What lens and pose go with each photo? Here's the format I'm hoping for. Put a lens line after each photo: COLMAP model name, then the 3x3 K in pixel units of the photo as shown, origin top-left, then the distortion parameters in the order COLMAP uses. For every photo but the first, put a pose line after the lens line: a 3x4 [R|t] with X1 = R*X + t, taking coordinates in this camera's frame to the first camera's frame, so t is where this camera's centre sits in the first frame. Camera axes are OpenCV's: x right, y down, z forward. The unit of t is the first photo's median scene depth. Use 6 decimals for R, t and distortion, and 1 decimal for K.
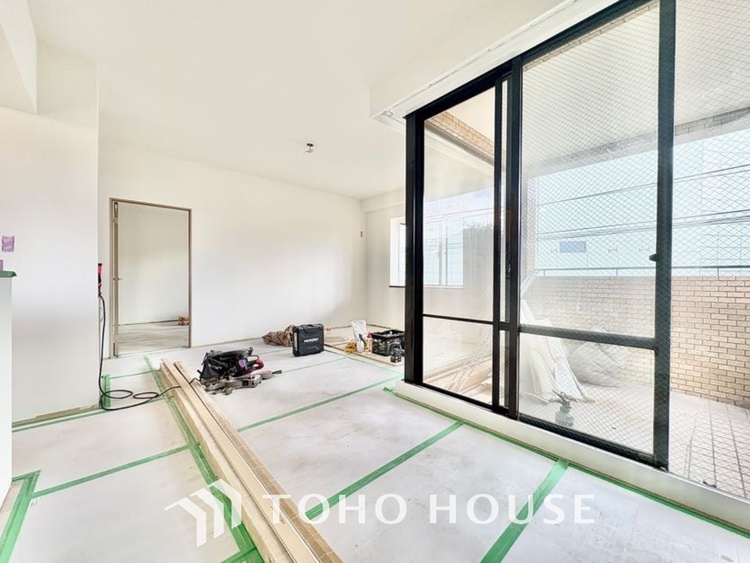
lens RADIAL K [[298.7, 0, 375.0], [0, 298.7, 281.5], [0, 0, 1]] dist [-0.000388, 0.000152]
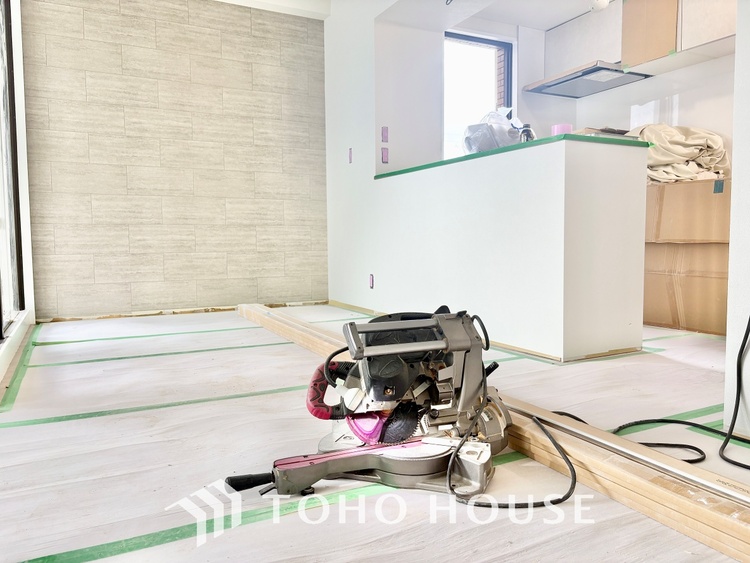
lens RADIAL K [[571.8, 0, 375.0], [0, 571.8, 281.5], [0, 0, 1]] dist [0.010761, 0.000973]
pose [[-0.965252, -0.016180, 0.260821, -0.393912], [0.005487, 0.996606, 0.082131, 0.098111], [-0.261265, 0.080708, -0.961887, 1.033905]]
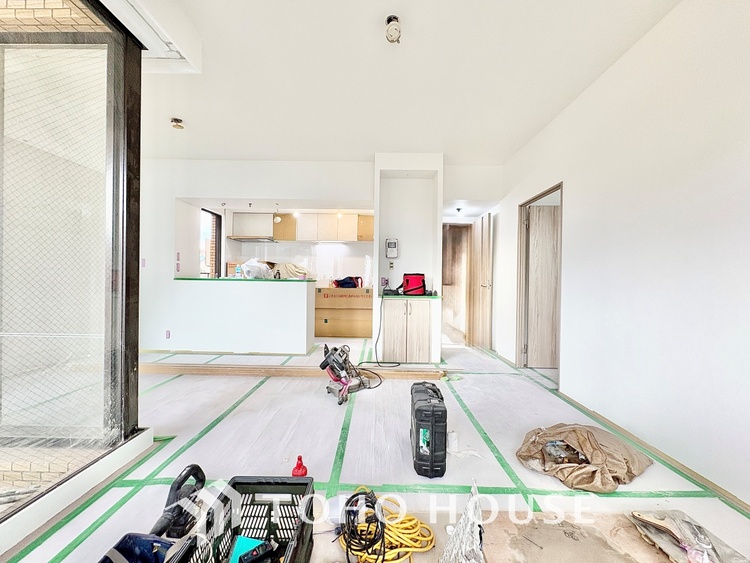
lens RADIAL K [[298.7, 0, 375.0], [0, 298.7, 281.5], [0, 0, 1]] dist [-0.000388, 0.000152]
pose [[-0.685753, -0.011688, -0.727741, 0.148890], [-0.022356, 0.999738, 0.005010, -0.015911], [0.727491, 0.019705, -0.685834, 1.222489]]
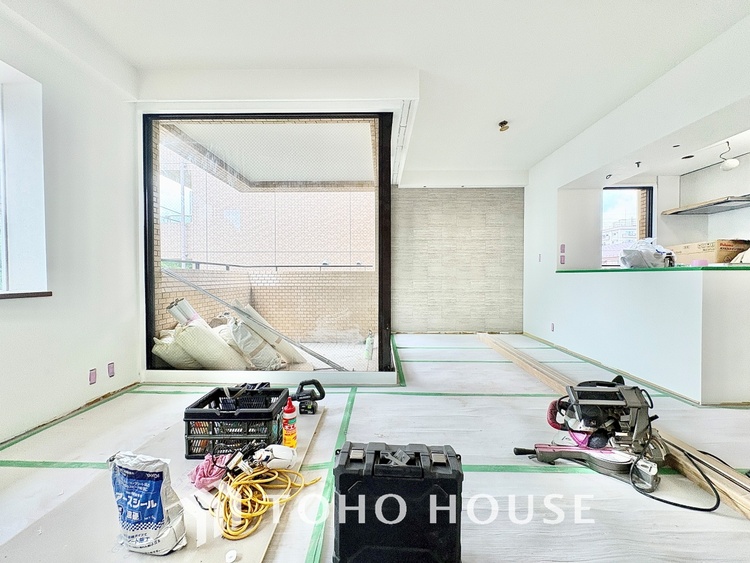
lens RADIAL K [[298.7, 0, 375.0], [0, 298.7, 281.5], [0, 0, 1]] dist [-0.000388, 0.000152]
pose [[-0.724368, -0.016138, 0.689224, -0.371508], [0.002860, 0.999647, 0.026413, -0.000087], [-0.689407, 0.021104, -0.724066, 1.170388]]
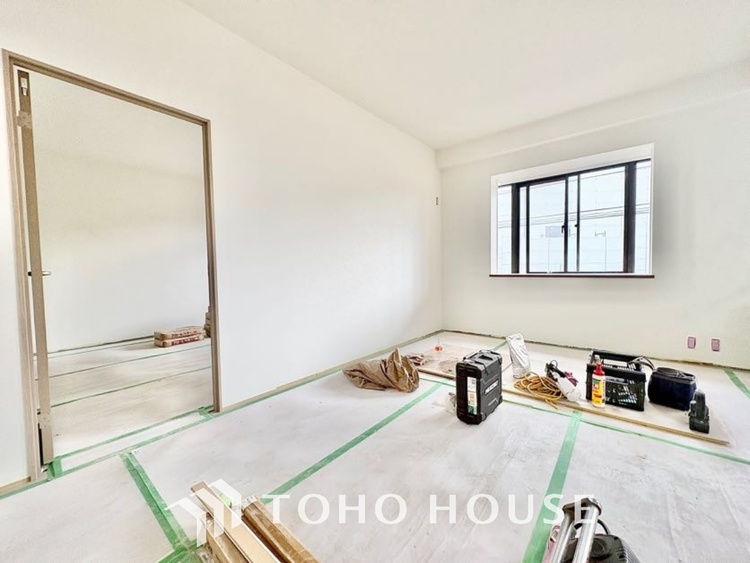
lens RADIAL K [[300.7, 0, 375.0], [0, 300.7, 281.5], [0, 0, 1]] dist [-0.000082, 0.000022]
pose [[0.990995, -0.025733, 0.131401, -0.452131], [0.021358, 0.999173, 0.034600, 0.000072], [-0.132183, -0.031482, 0.990725, 0.520181]]
